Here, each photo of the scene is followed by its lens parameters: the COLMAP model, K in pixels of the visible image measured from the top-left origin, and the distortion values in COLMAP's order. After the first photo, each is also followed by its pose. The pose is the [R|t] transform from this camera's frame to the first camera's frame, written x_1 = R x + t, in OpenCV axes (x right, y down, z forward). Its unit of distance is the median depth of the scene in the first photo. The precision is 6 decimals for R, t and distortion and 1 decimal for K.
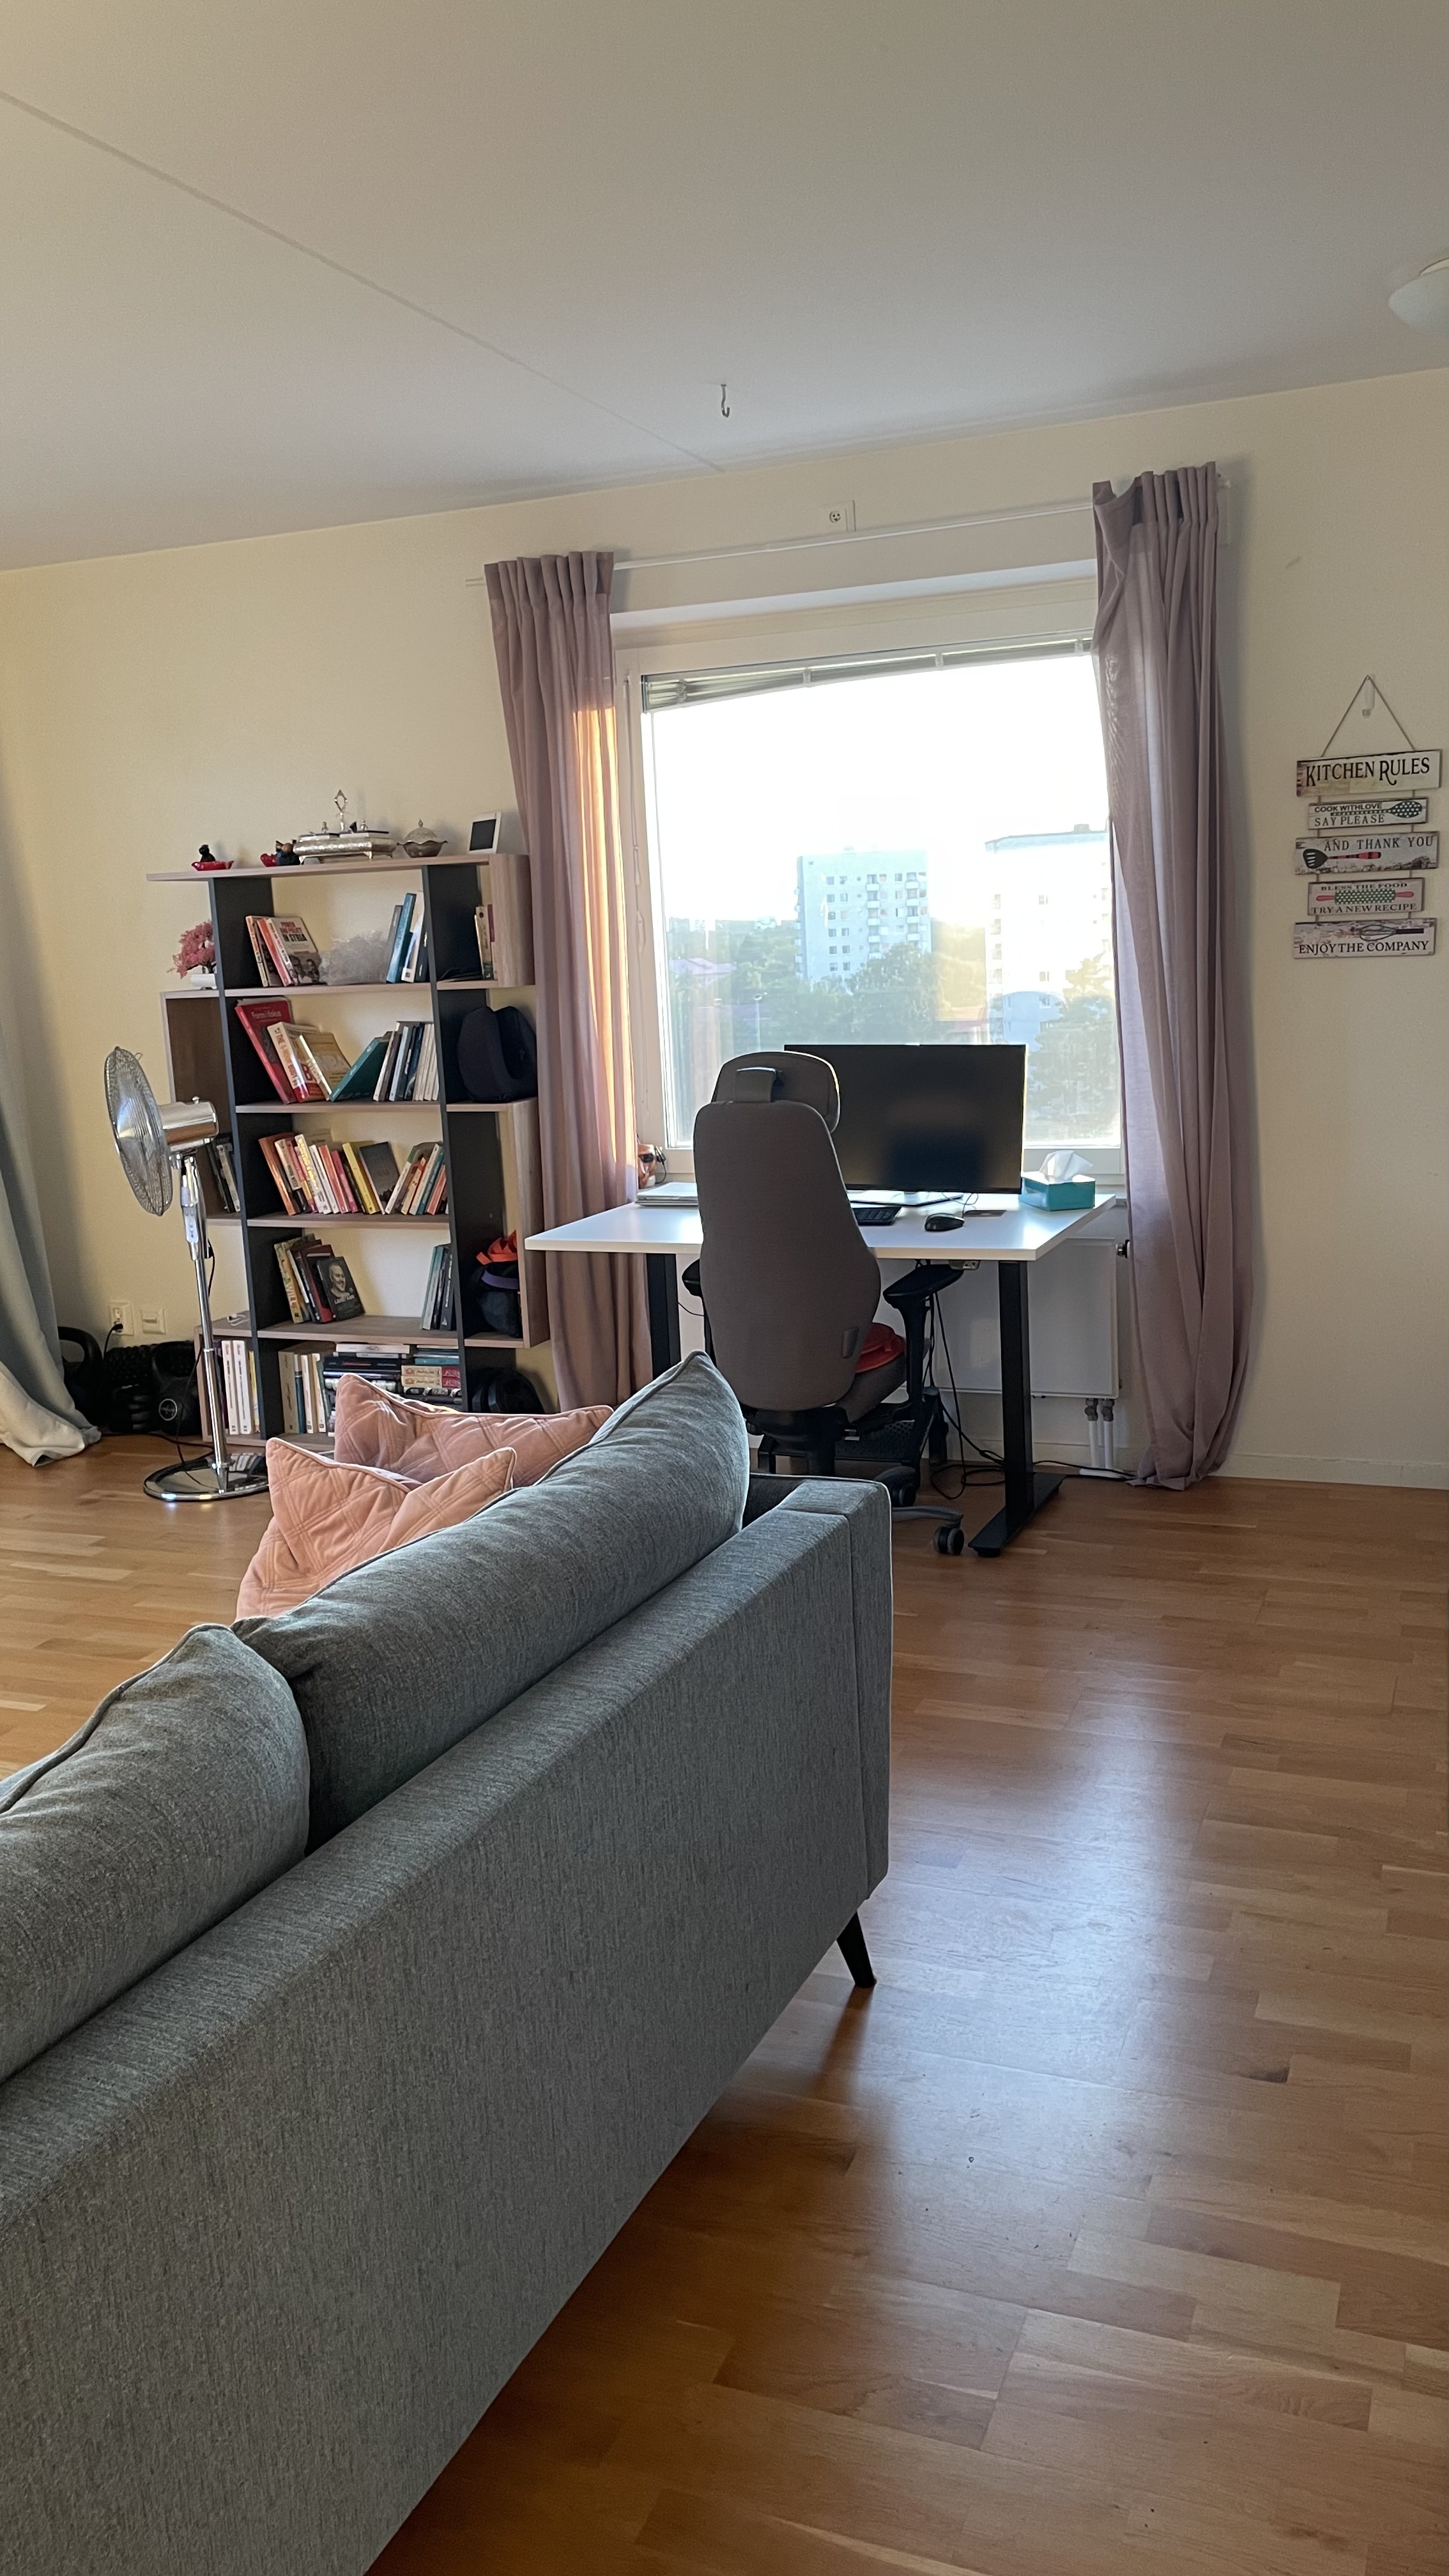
lens RADIAL K [[2009.4, 0, 767.5], [0, 2009.4, 1270.0], [0, 0, 1]] dist [0.065356, -0.019605]
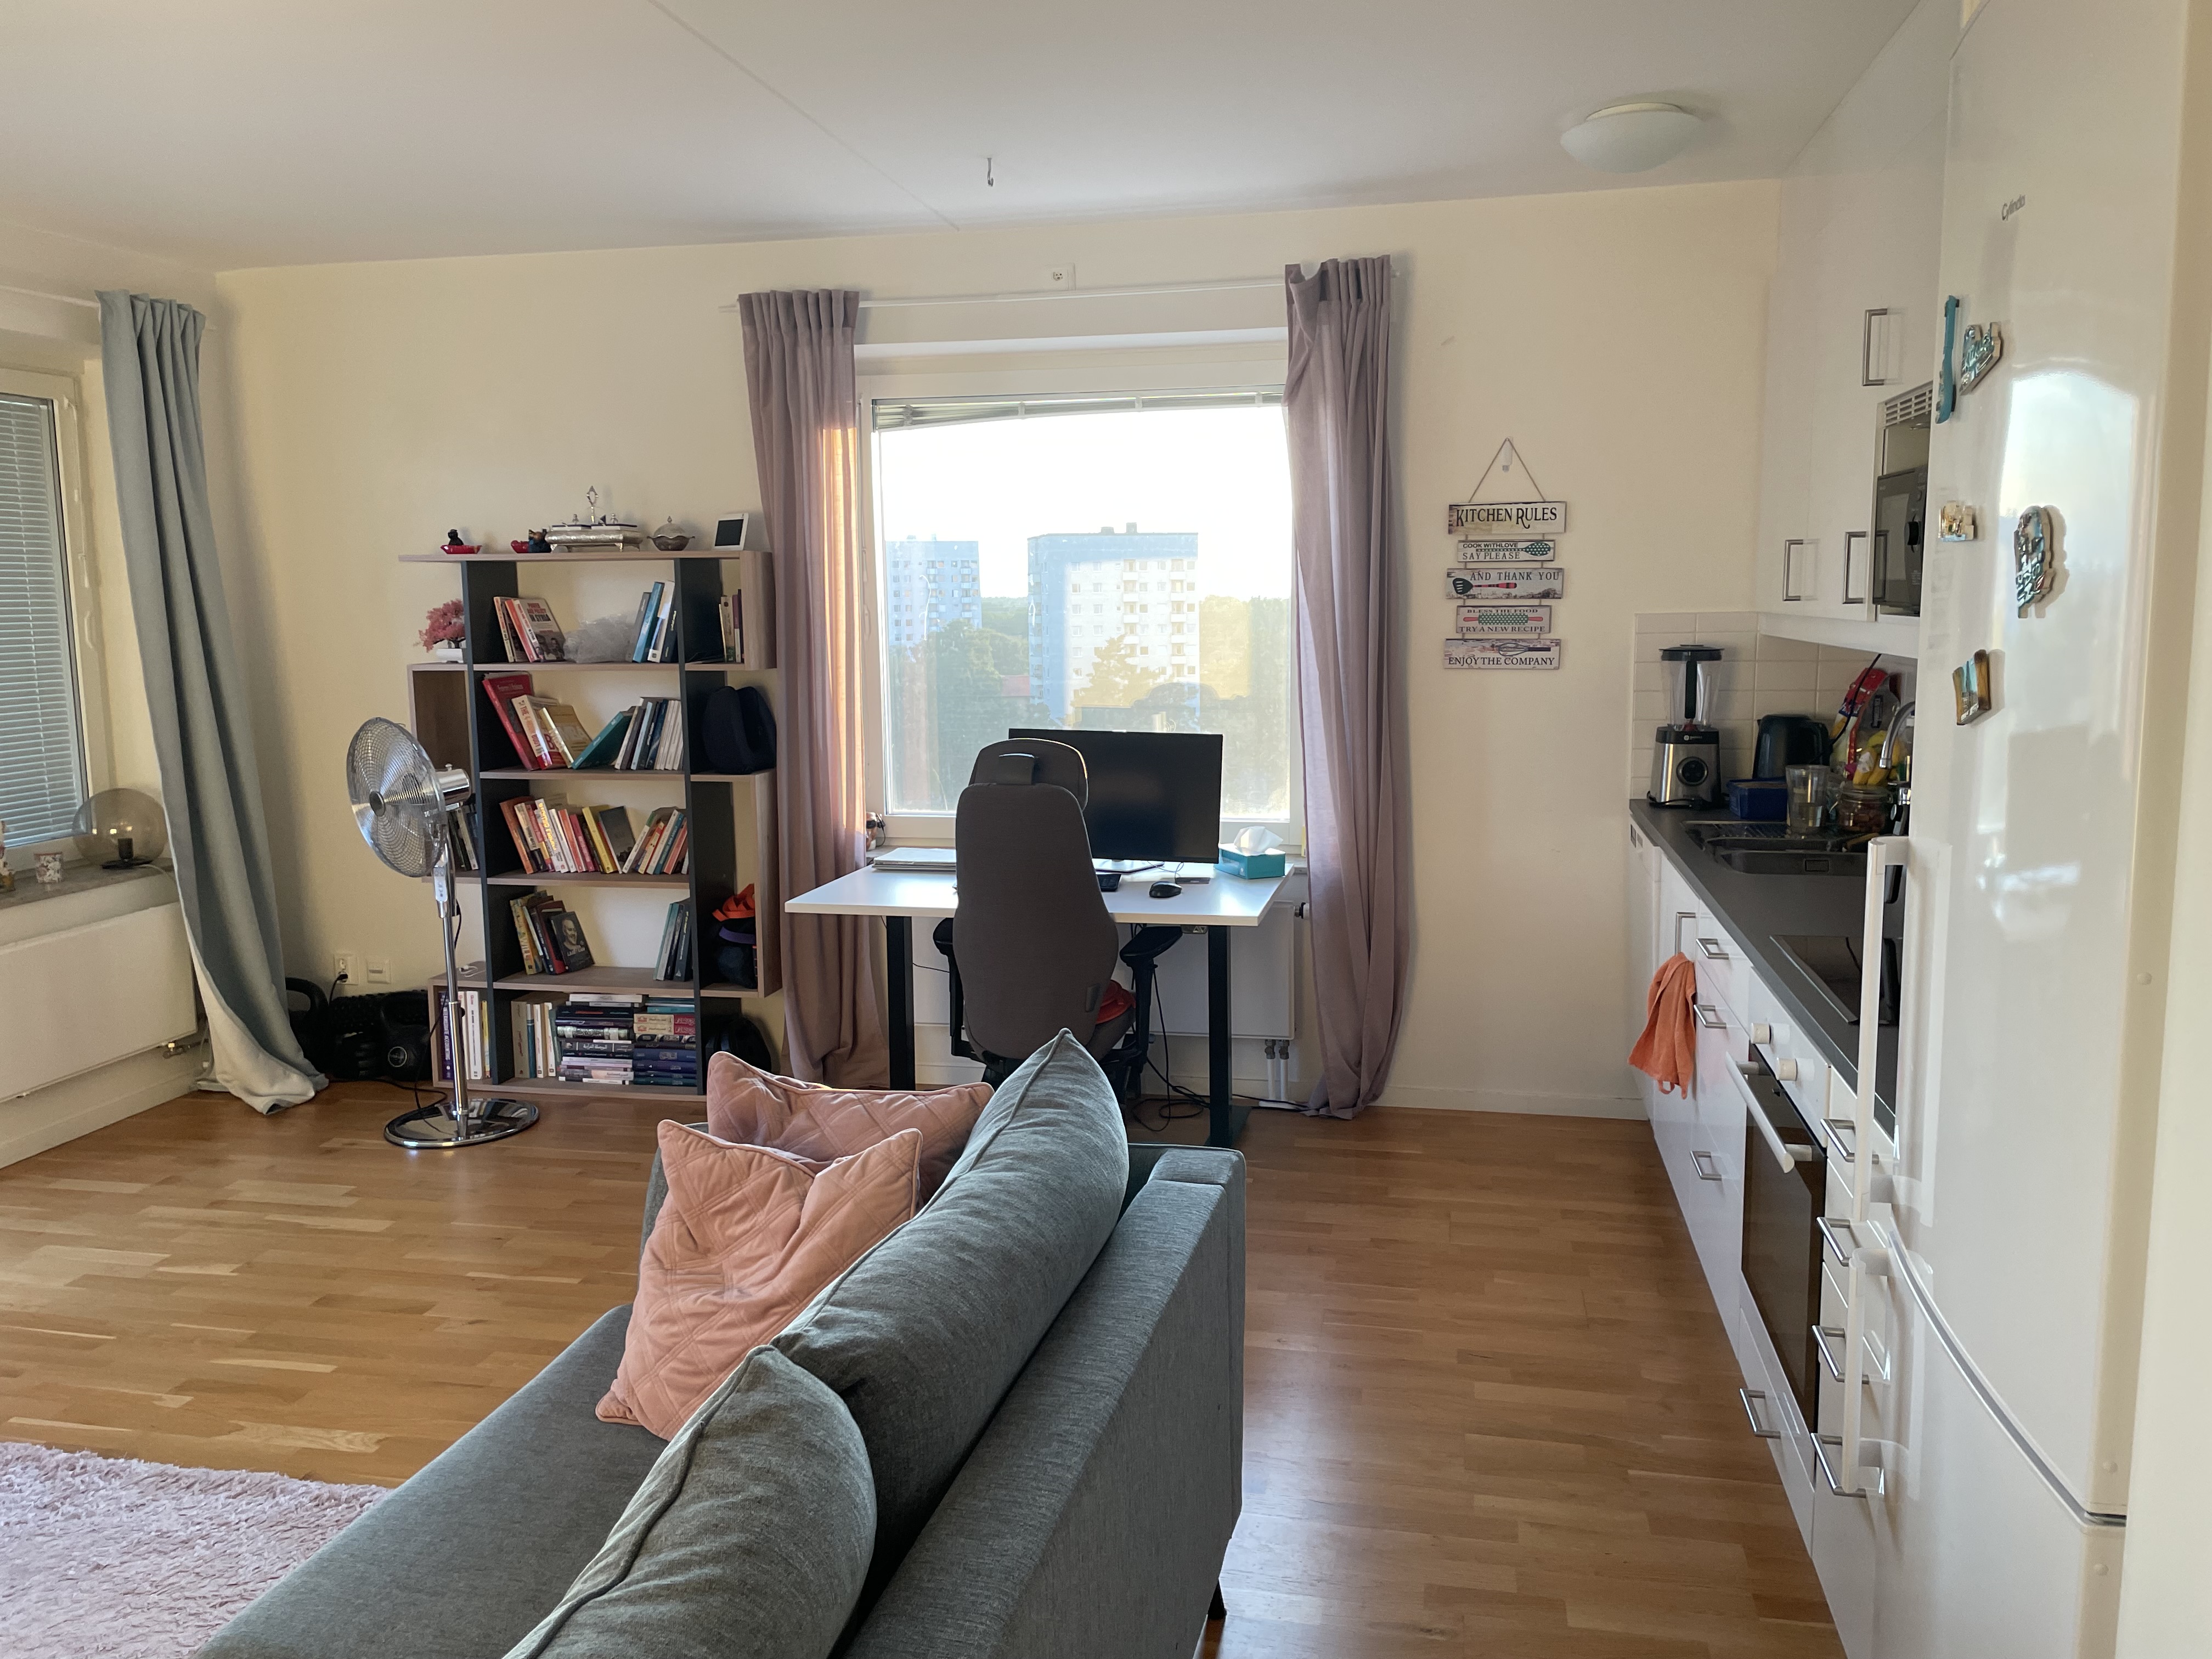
lens RADIAL K [[1704.9, 0, 1103.7], [0, 1704.9, 805.7], [0, 0, 1]] dist [0.062349, -0.044108]
pose [[0.983416, 0.012884, 0.180905, -0.113710], [-0.004062, 0.998788, -0.049055, -0.022261], [-0.181318, 0.047507, 0.982276, 0.050083]]
